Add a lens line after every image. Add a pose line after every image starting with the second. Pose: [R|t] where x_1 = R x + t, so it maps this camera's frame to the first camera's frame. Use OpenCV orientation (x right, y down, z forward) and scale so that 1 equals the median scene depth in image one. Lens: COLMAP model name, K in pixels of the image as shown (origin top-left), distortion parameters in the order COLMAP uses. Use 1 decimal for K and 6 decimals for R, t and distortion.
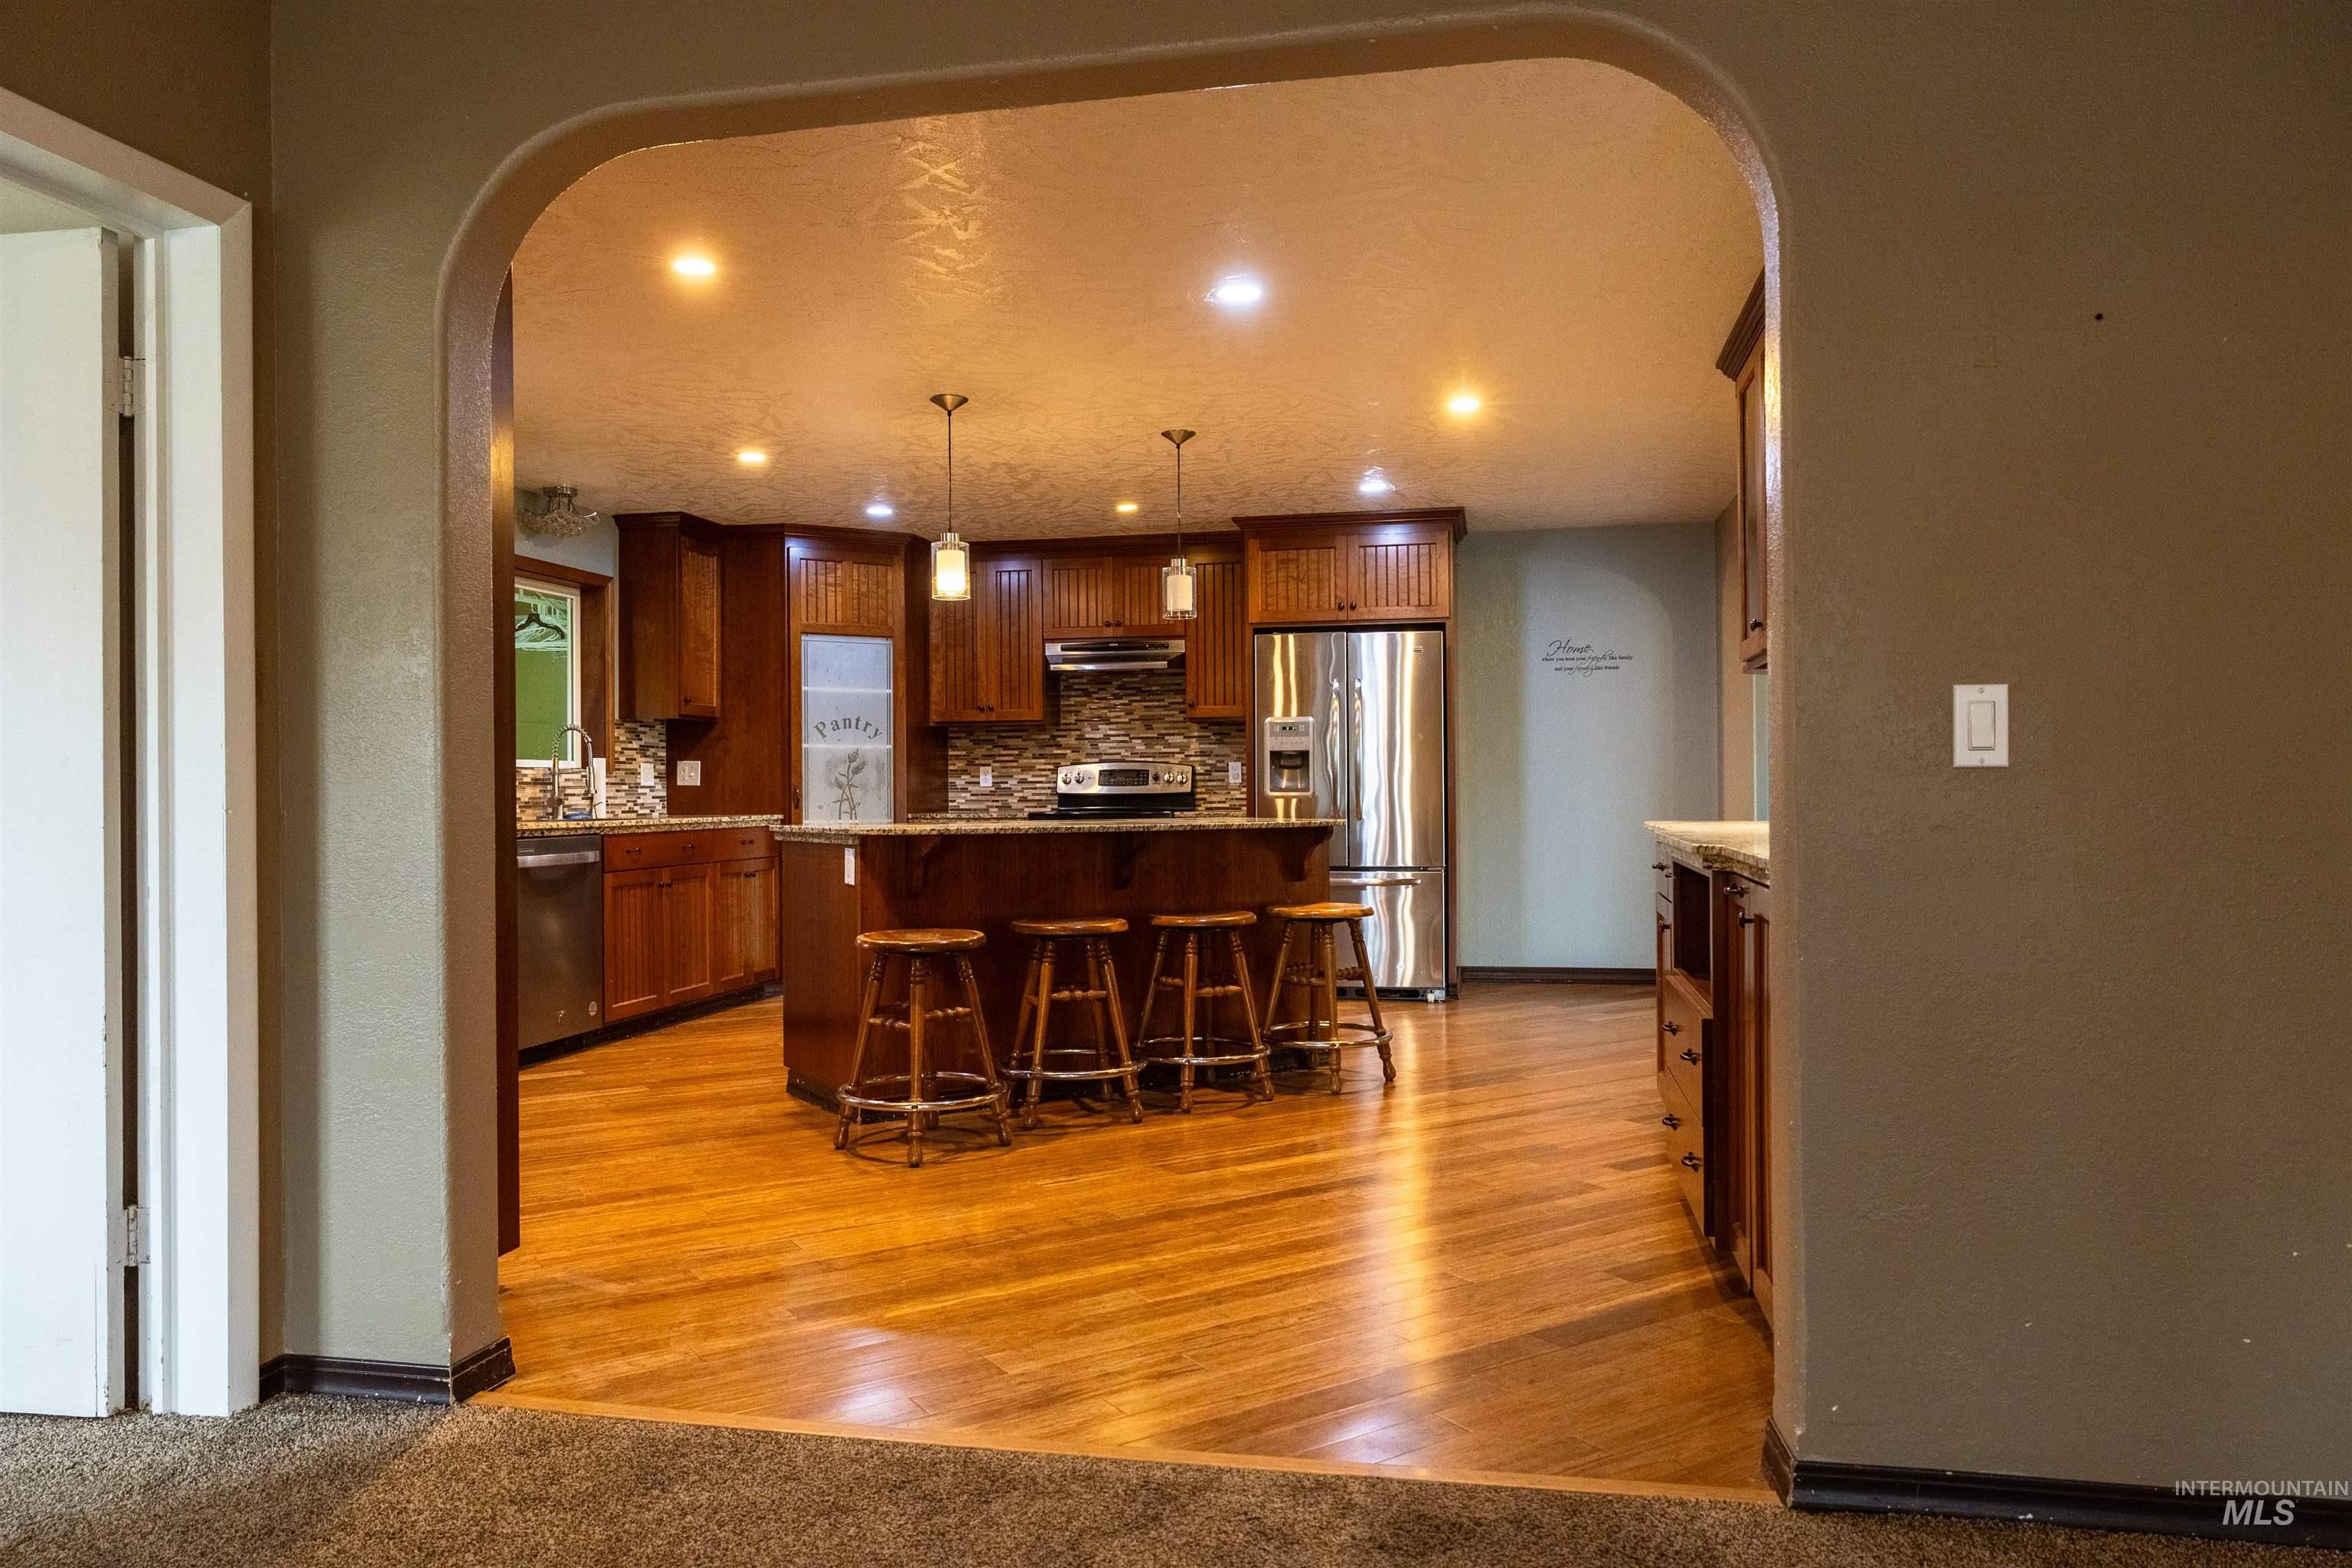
lens RADIAL K [[1577.3, 0, 1164.7], [0, 1577.3, 776.1], [0, 0, 1]] dist [-0.002196, 0.002030]
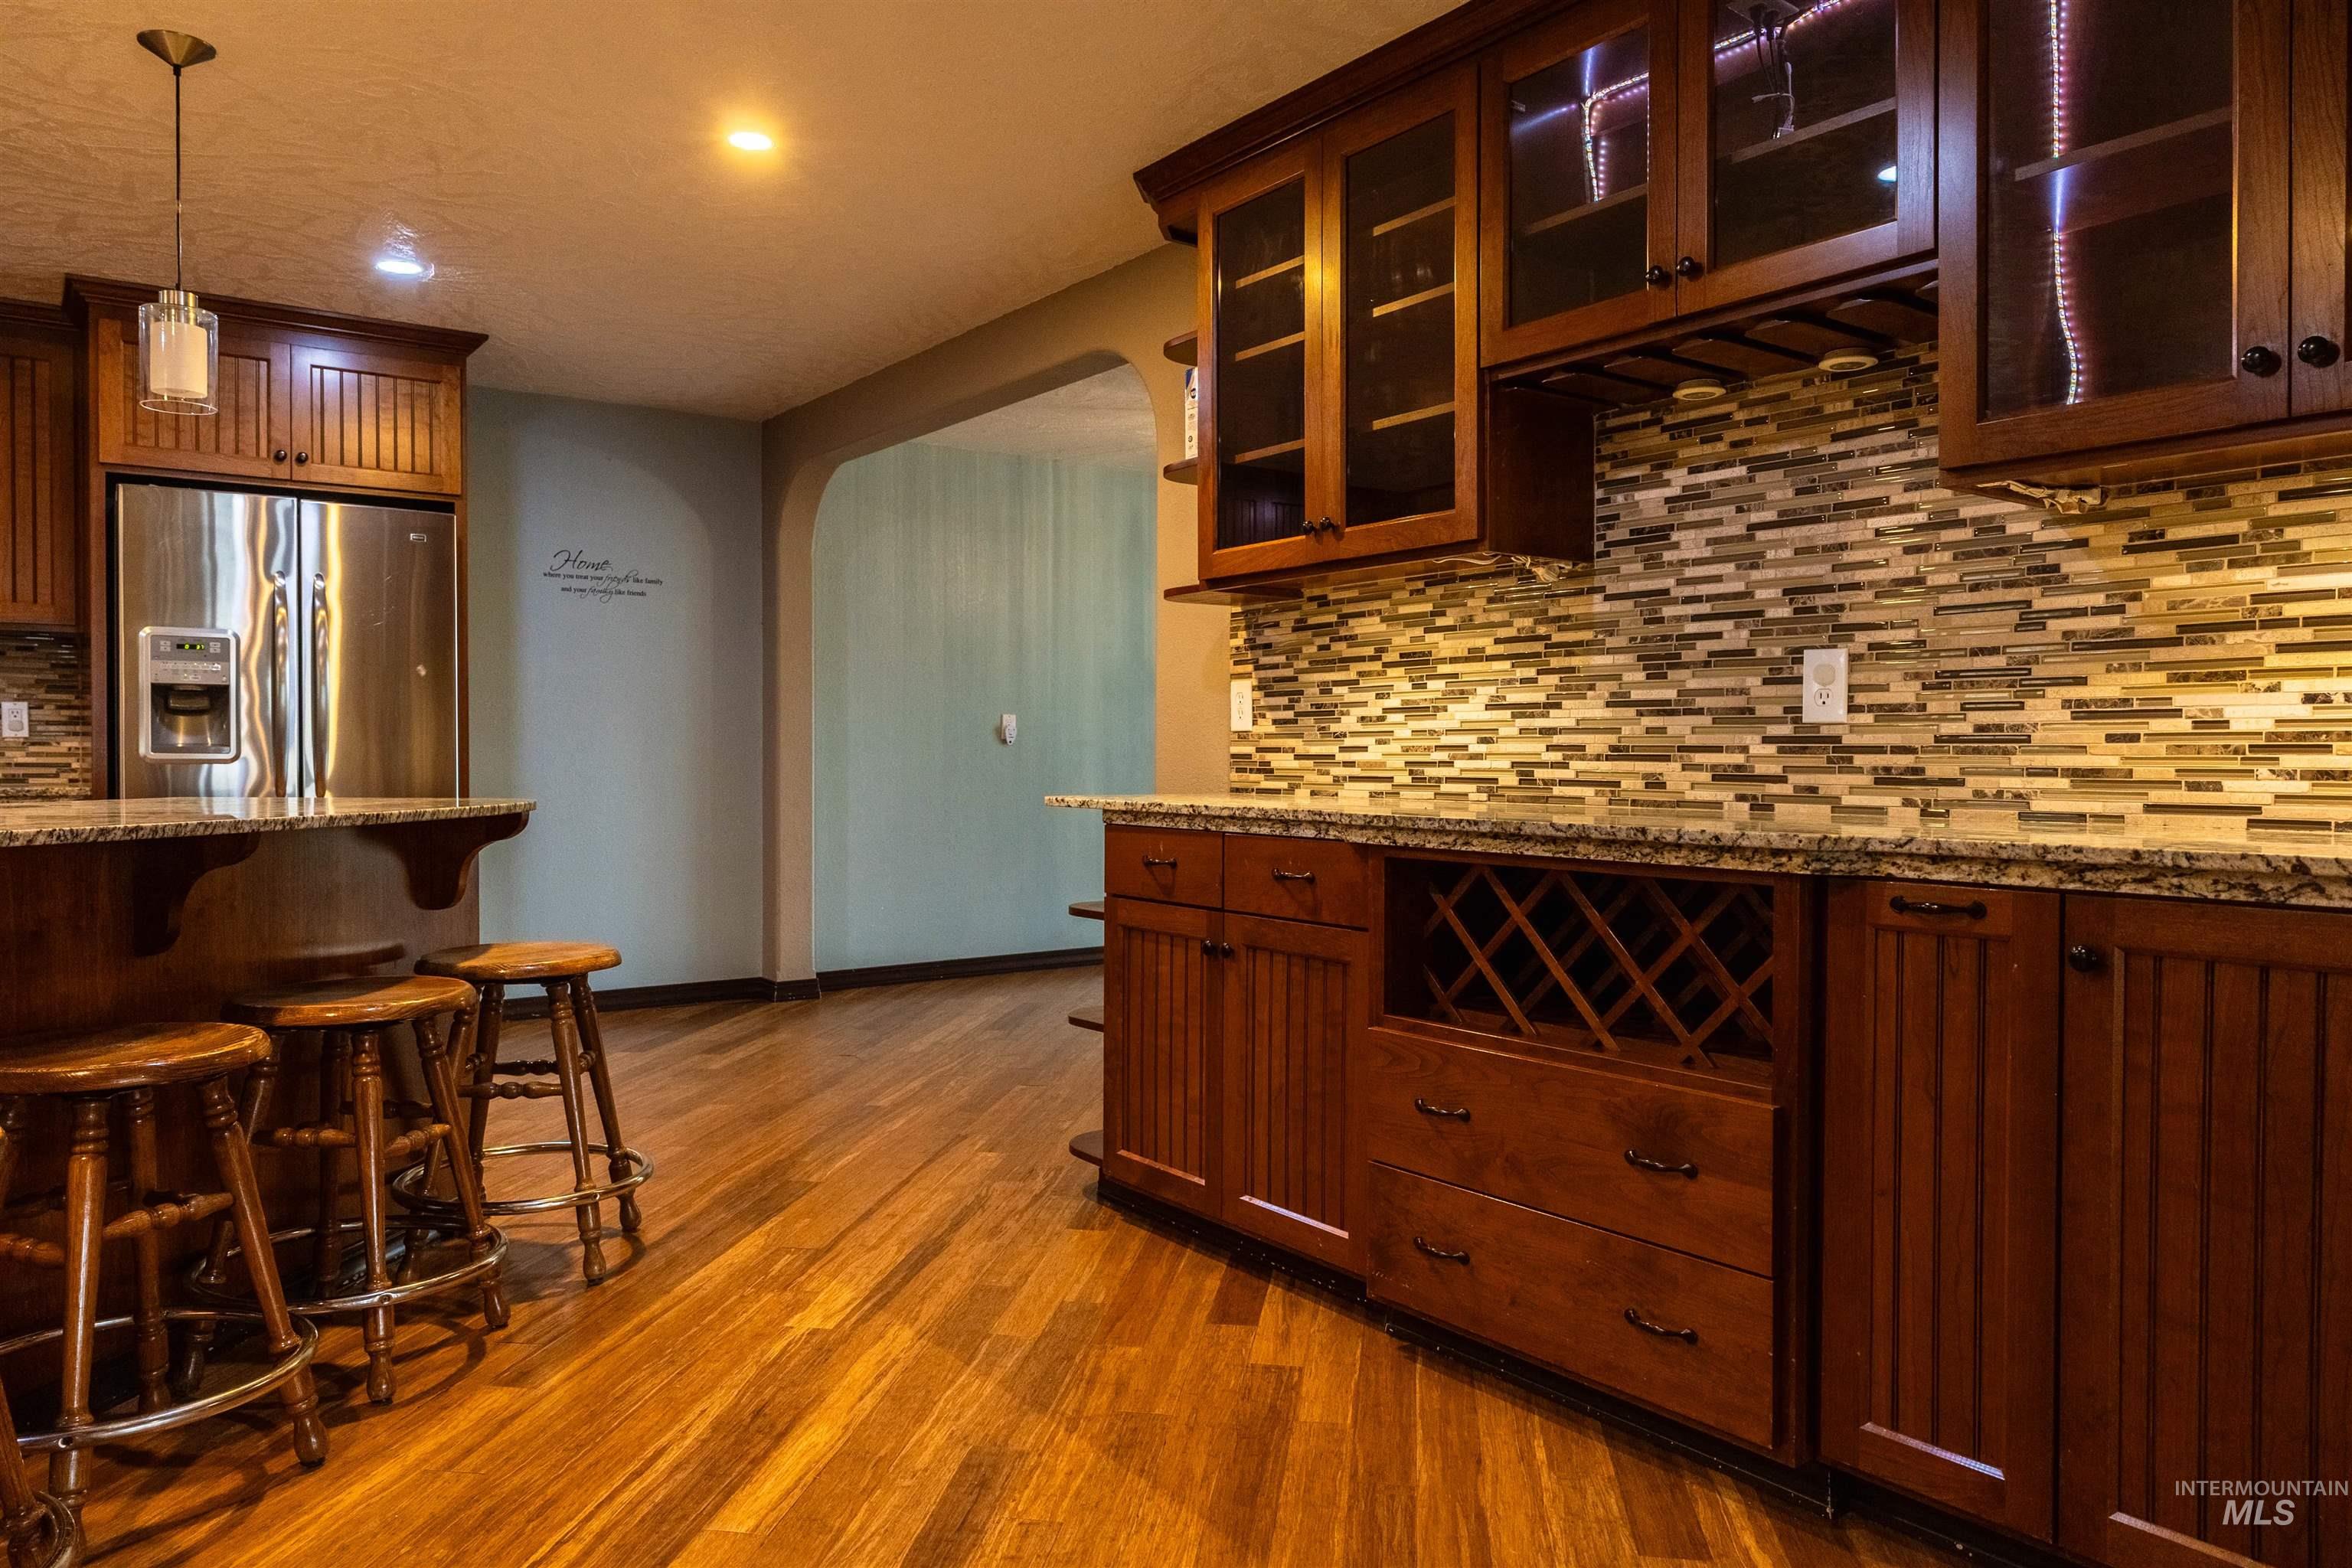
lens RADIAL K [[1577.3, 0, 1164.7], [0, 1577.3, 776.1], [0, 0, 1]] dist [-0.002196, 0.002030]
pose [[0.660751, -0.003247, 0.750598, -0.122368], [-0.011136, 0.999838, 0.014128, 0.005803], [-0.750523, -0.017694, 0.660608, 0.317212]]
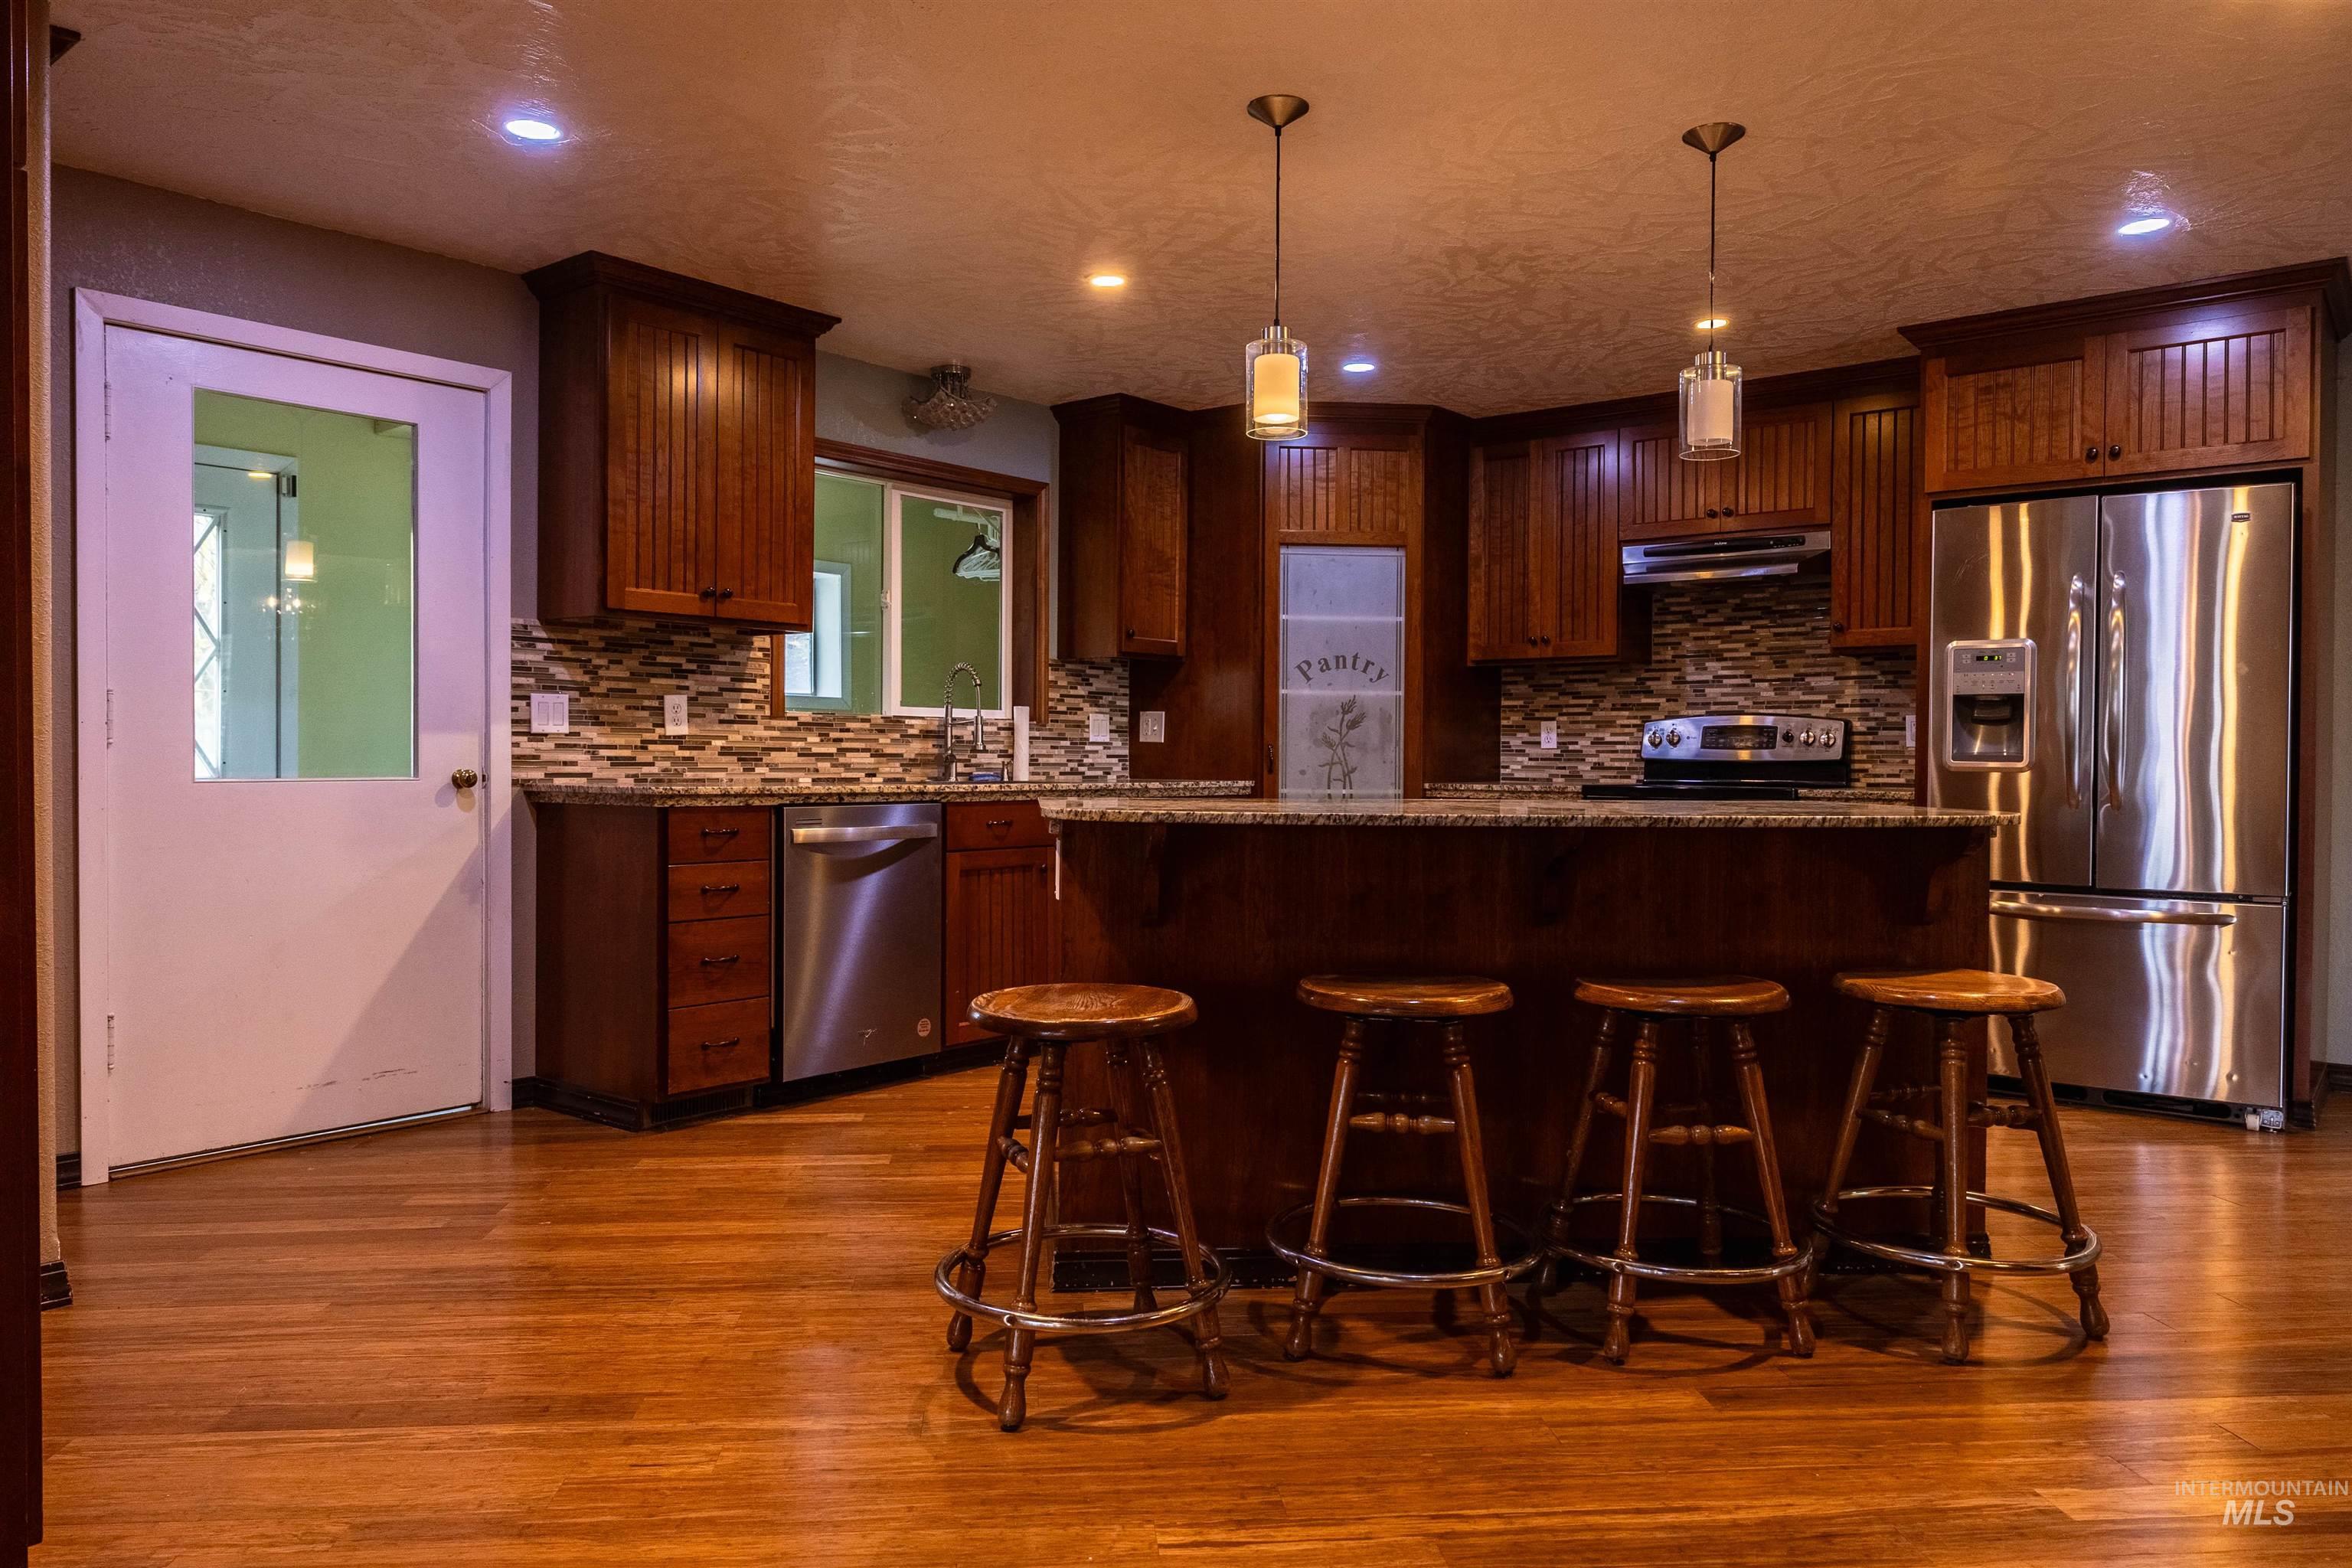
lens RADIAL K [[1577.3, 0, 1164.7], [0, 1577.3, 776.1], [0, 0, 1]] dist [-0.002196, 0.002030]
pose [[0.887573, 0.019604, -0.460249, 0.075562], [-0.009239, 0.999651, 0.024763, 0.003379], [0.460574, -0.017727, 0.887444, 0.296403]]
